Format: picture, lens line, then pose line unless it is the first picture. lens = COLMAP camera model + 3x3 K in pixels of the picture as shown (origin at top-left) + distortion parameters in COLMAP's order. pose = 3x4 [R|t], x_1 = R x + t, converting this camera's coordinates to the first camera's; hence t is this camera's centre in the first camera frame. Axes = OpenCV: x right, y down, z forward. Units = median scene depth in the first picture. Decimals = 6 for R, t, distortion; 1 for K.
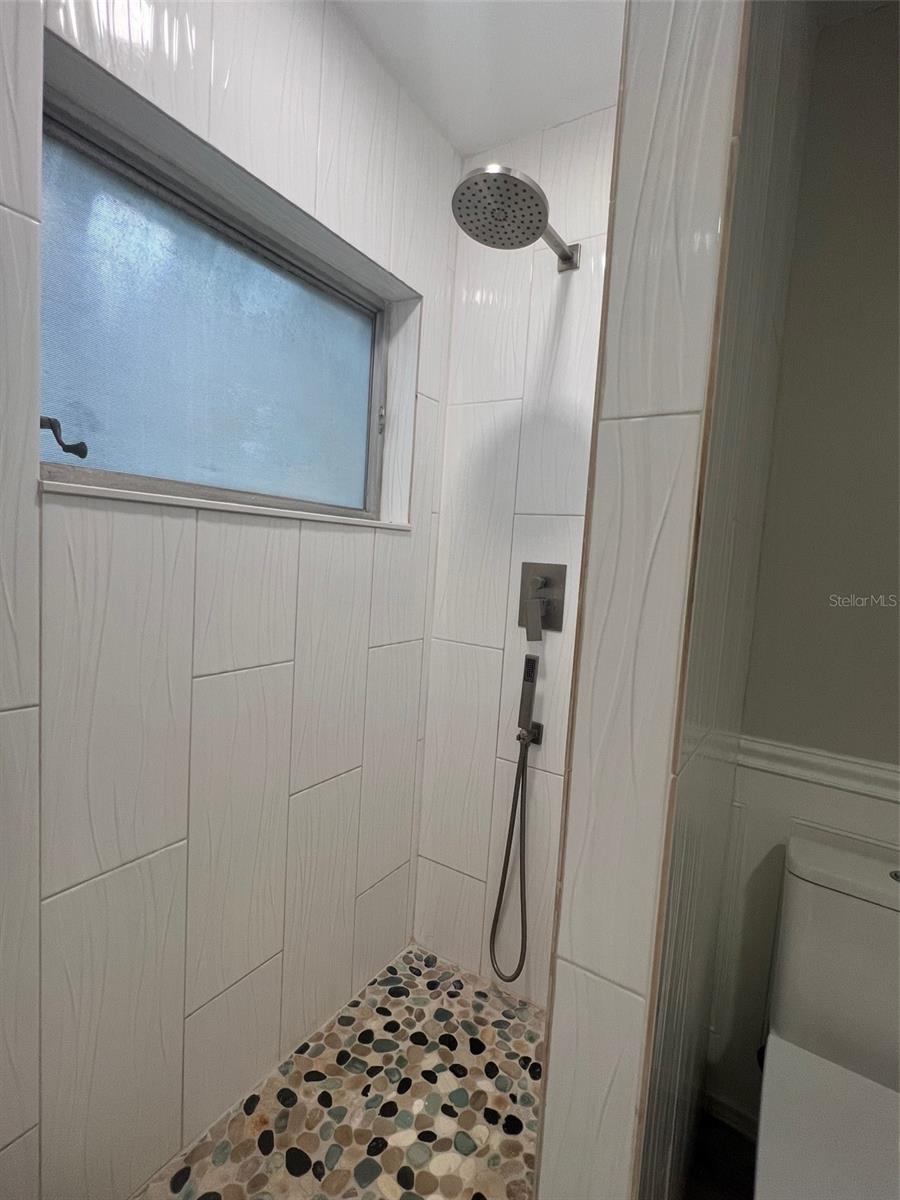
lens RADIAL K [[557.4, 0, 448.5], [0, 557.4, 597.7], [0, 0, 1]] dist [-0.002308, 0.000267]
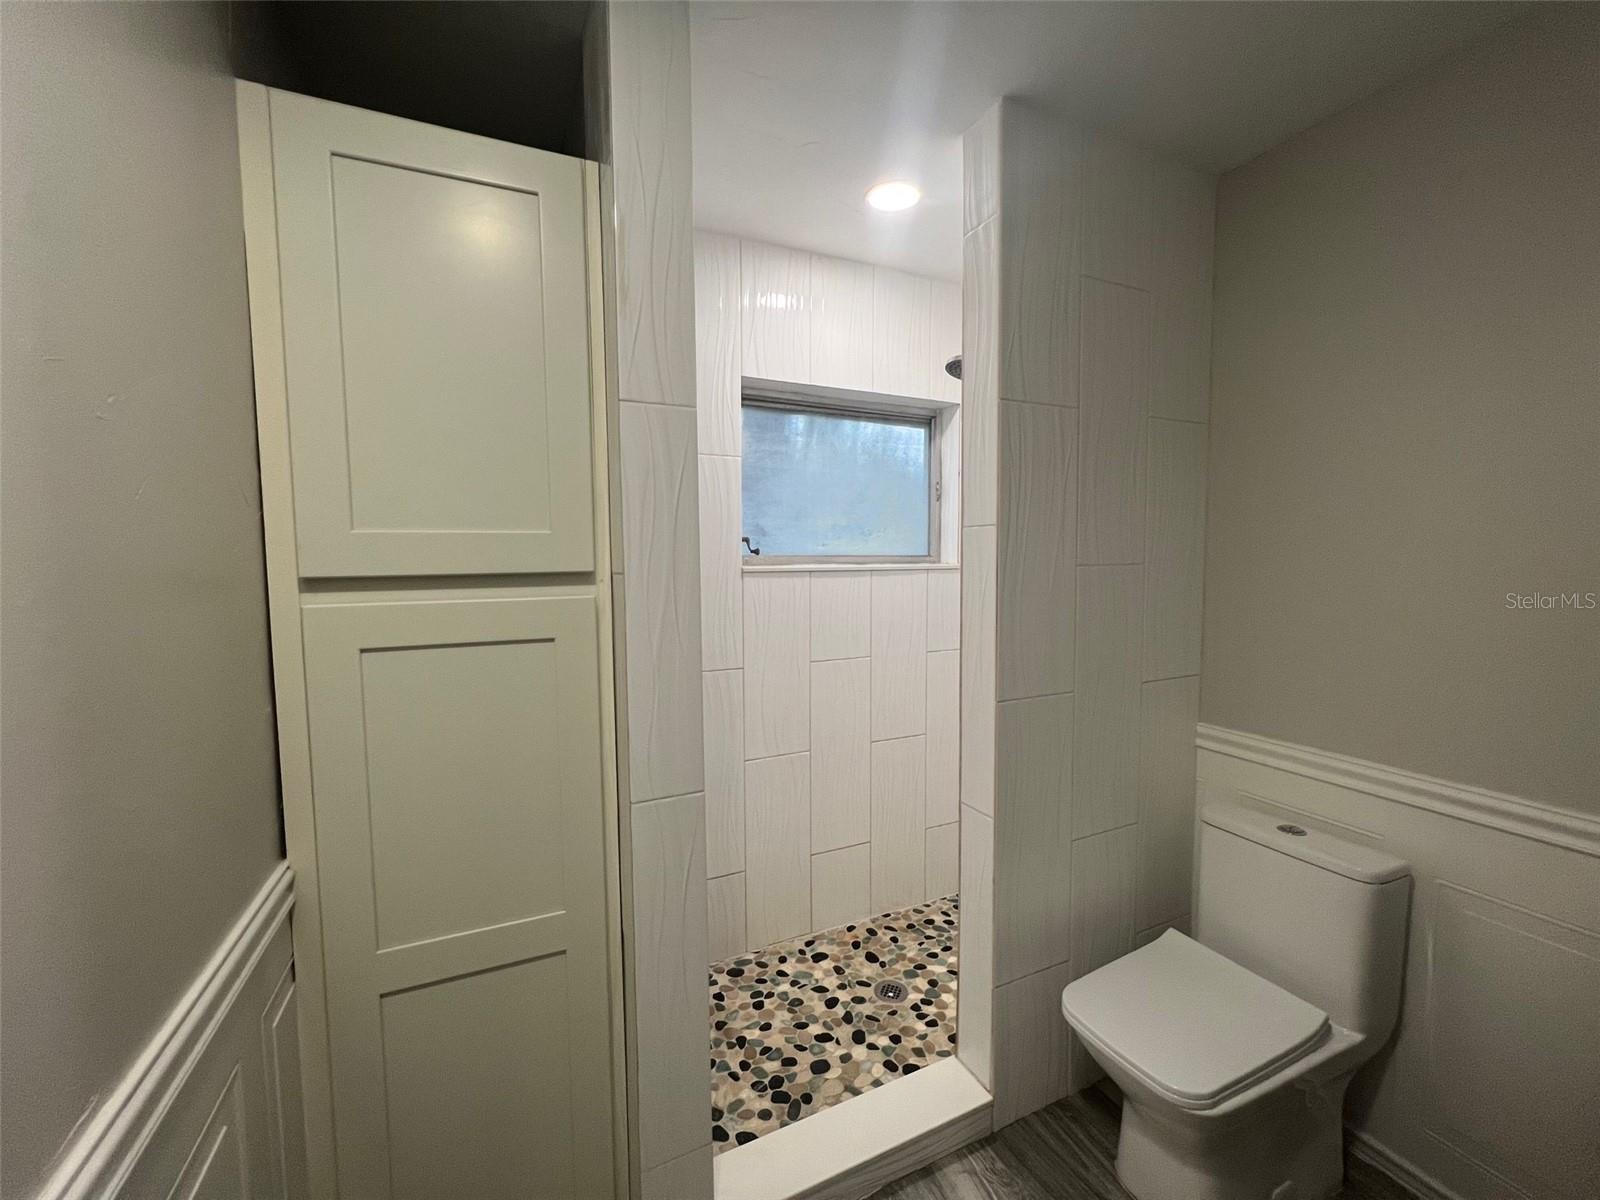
lens RADIAL K [[640.7, 0, 798.2], [0, 640.7, 596.7], [0, 0, 1]] dist [-0.003777, 0.001006]
pose [[0.848974, -0.033902, -0.527346, 0.531879], [0.013871, 0.999026, -0.041894, 0.012505], [0.528252, 0.028252, 0.848617, -0.697201]]
